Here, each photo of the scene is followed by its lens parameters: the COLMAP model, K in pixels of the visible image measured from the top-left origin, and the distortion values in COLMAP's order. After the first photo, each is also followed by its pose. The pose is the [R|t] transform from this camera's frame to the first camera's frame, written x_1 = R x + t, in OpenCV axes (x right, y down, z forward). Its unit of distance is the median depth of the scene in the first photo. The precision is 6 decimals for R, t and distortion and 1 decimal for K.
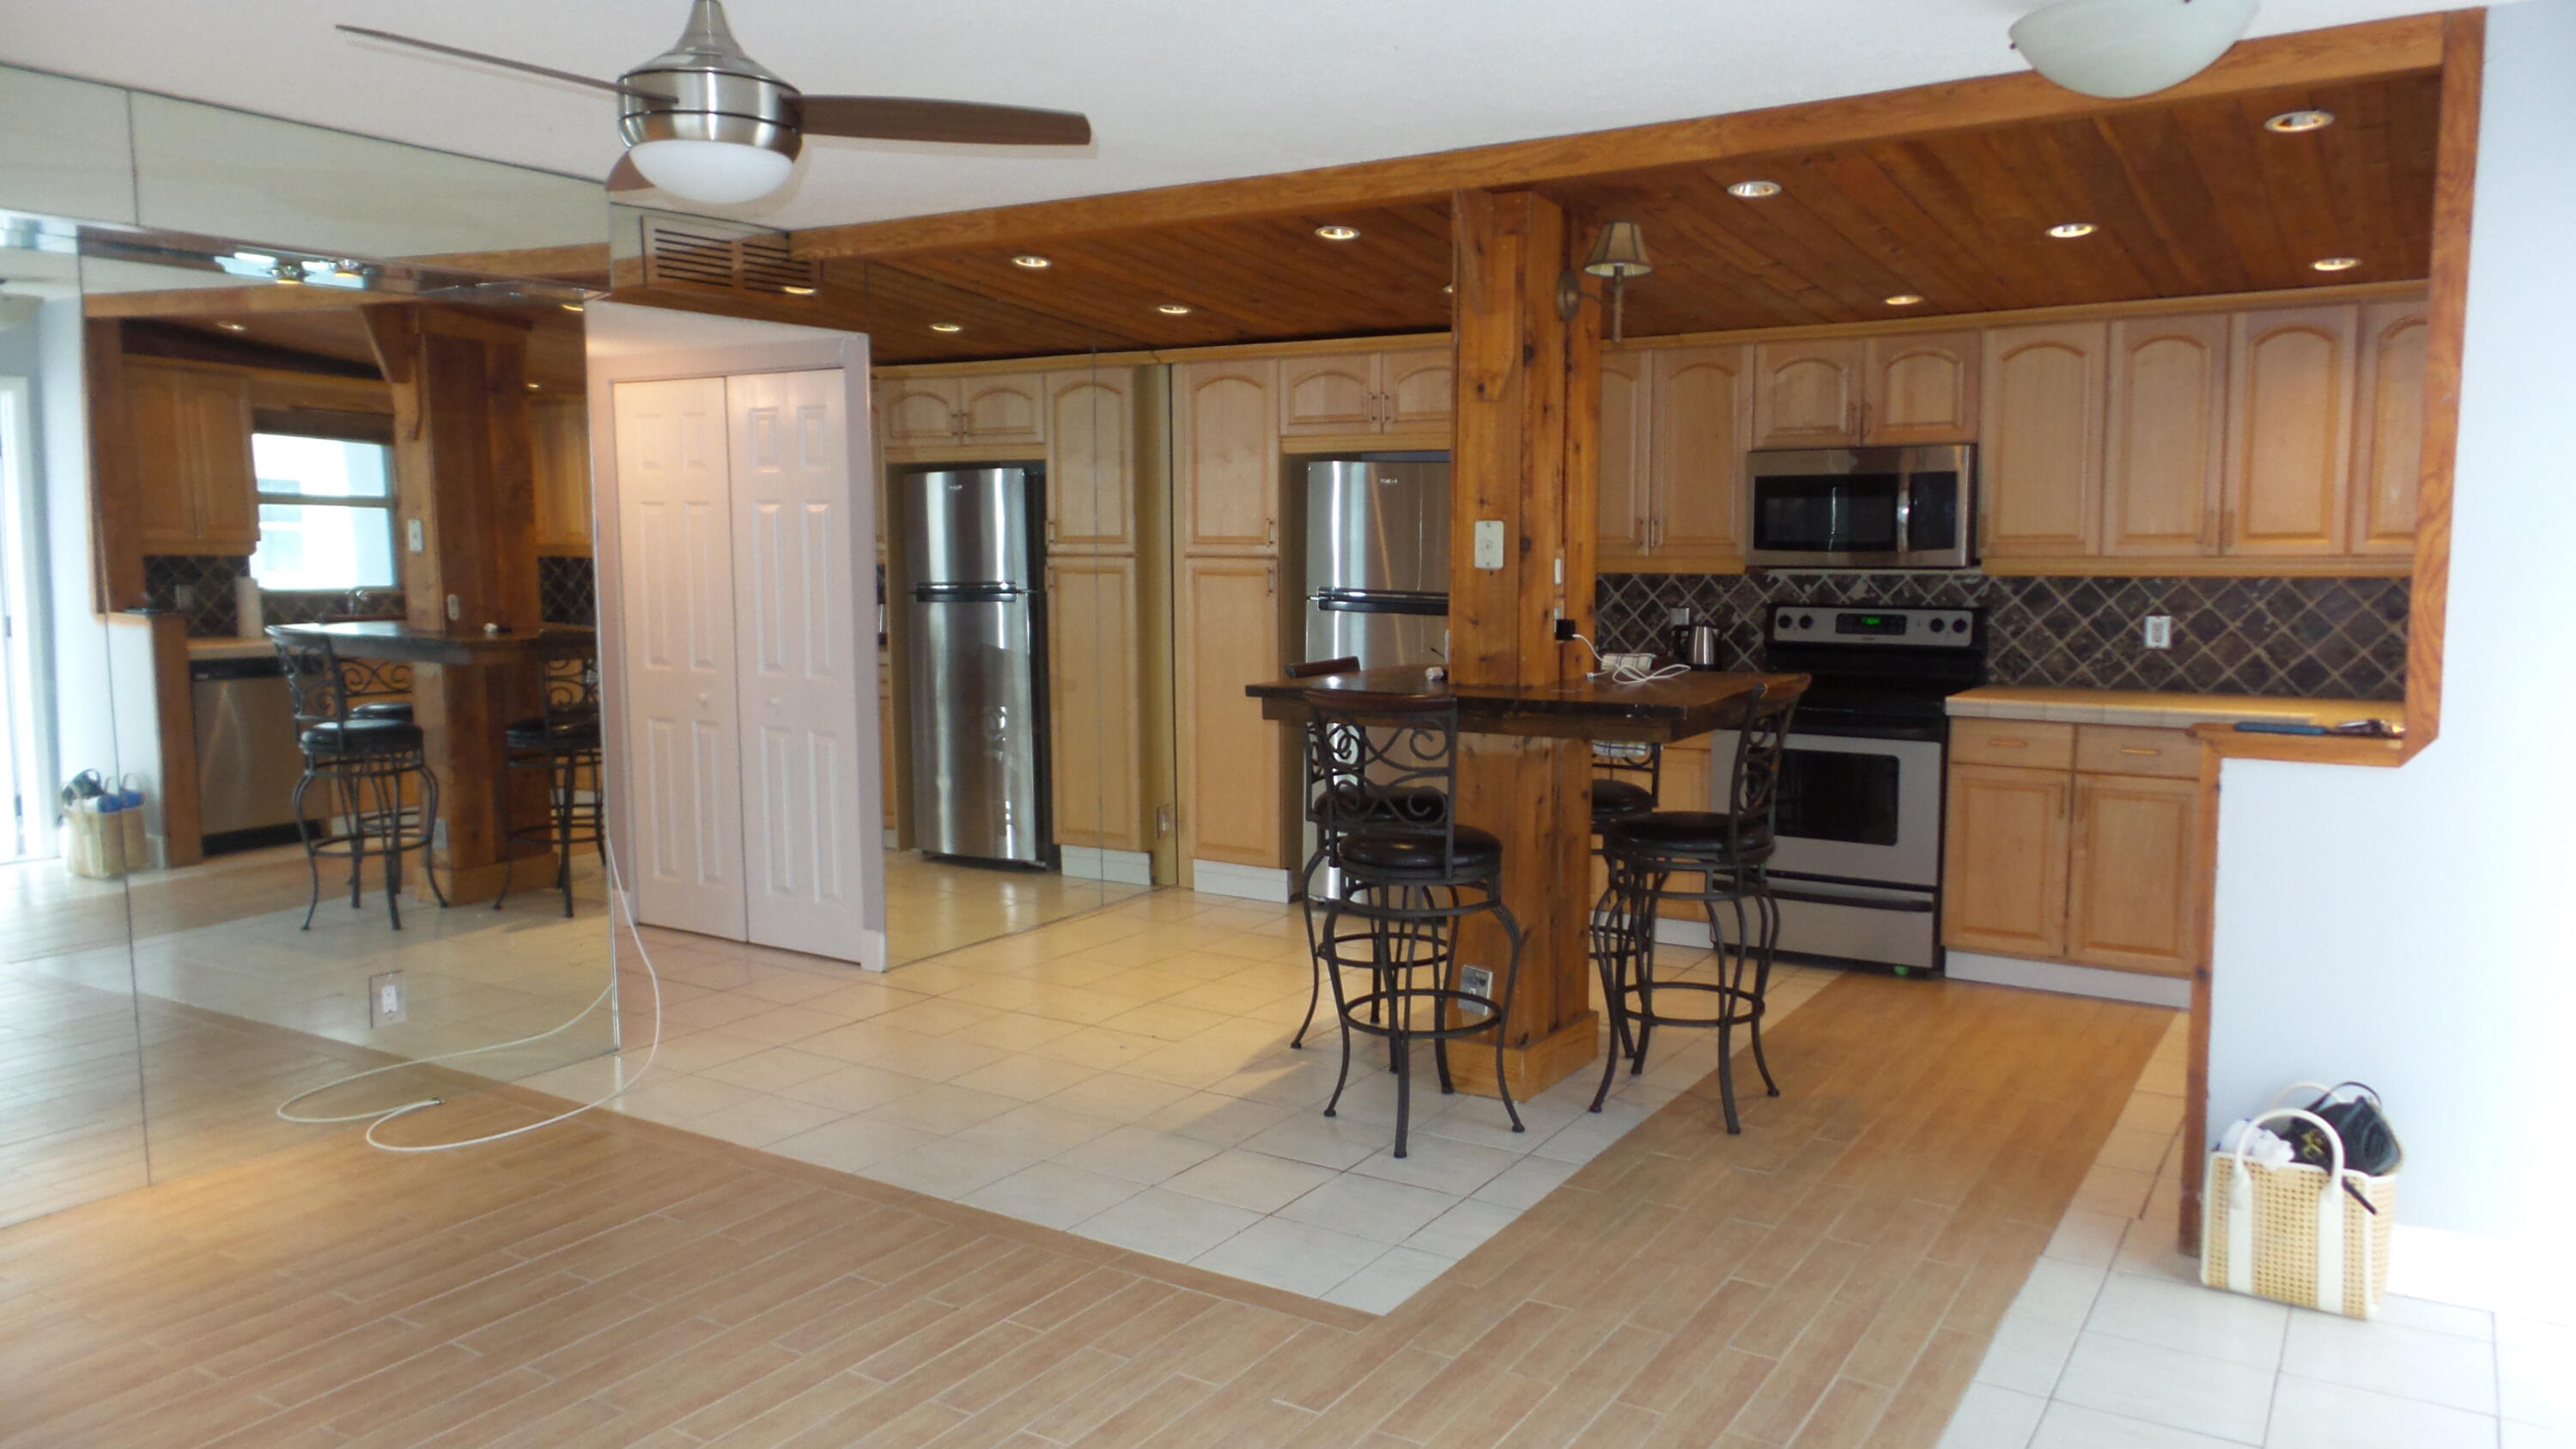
lens RADIAL K [[1797.3, 0, 1288.0], [0, 1797.3, 724.5], [0, 0, 1]] dist [0.055245, 0.001737]
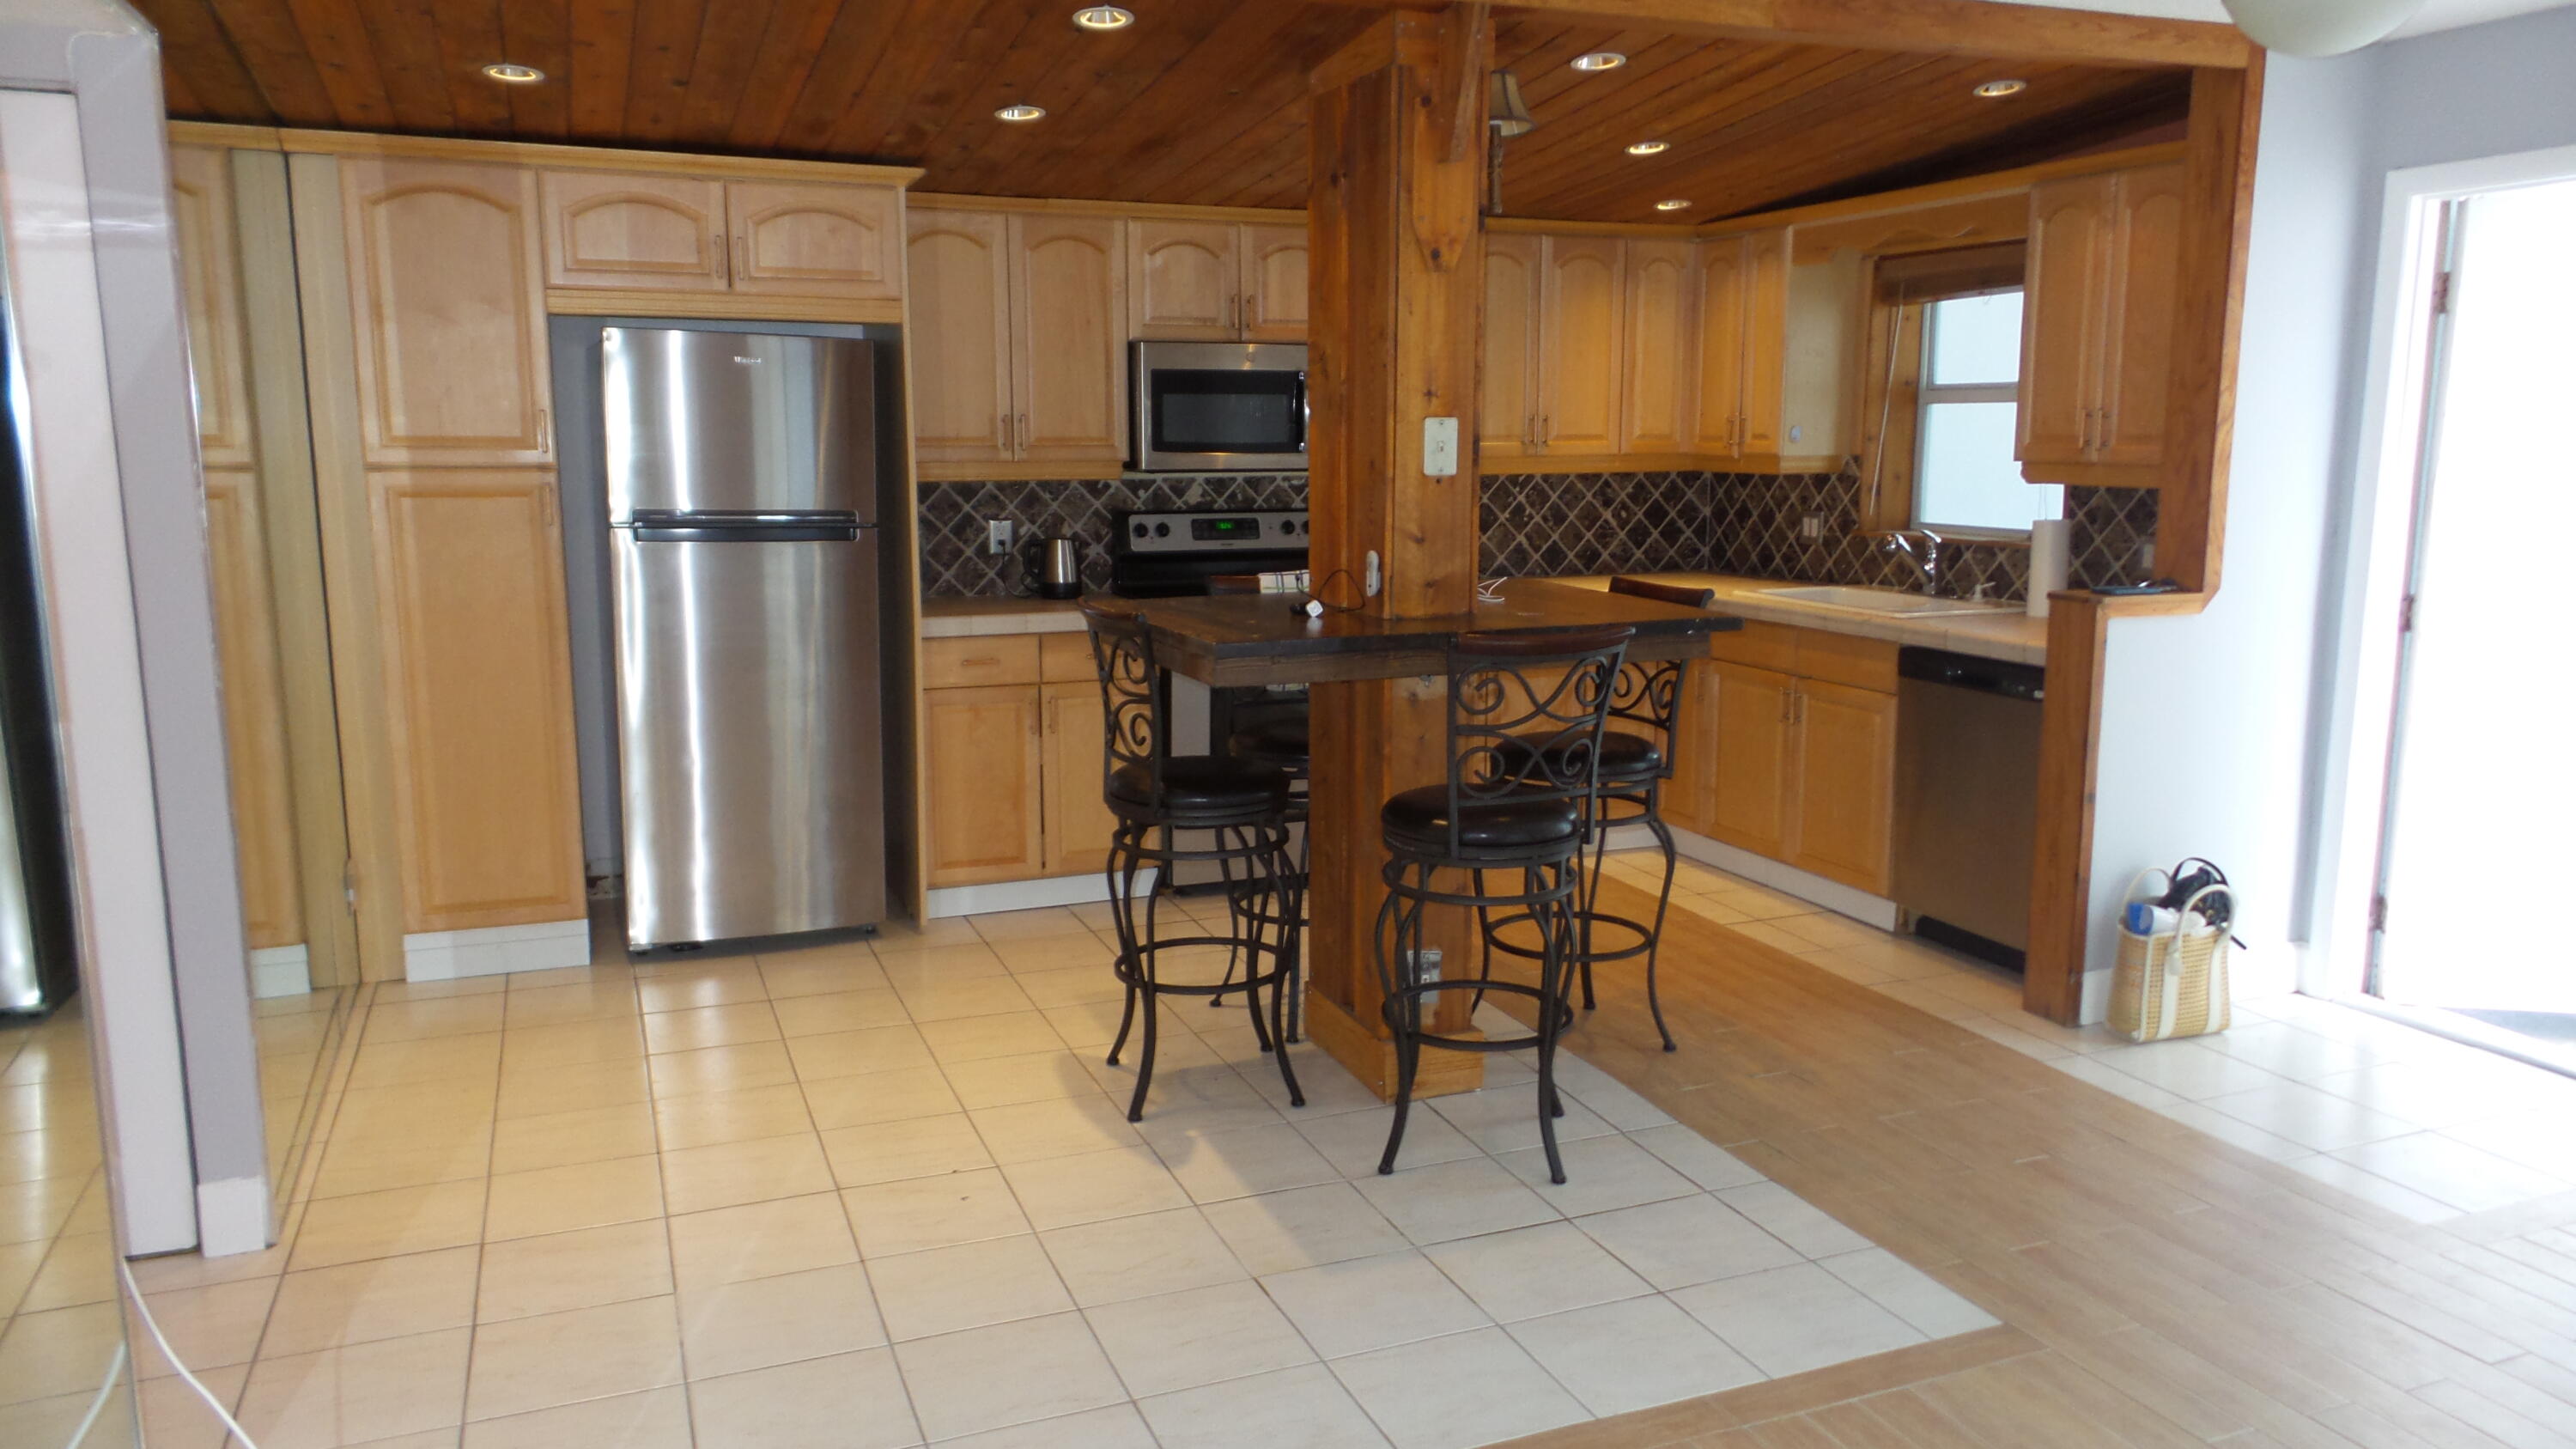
lens RADIAL K [[1811.2, 0, 1286.5], [0, 1811.2, 737.1], [0, 0, 1]] dist [0.021604, -0.000811]
pose [[0.590942, -0.133249, 0.795634, -0.477831], [0.085337, 0.991056, 0.102595, -0.045663], [-0.802188, 0.007269, 0.597027, 0.433435]]
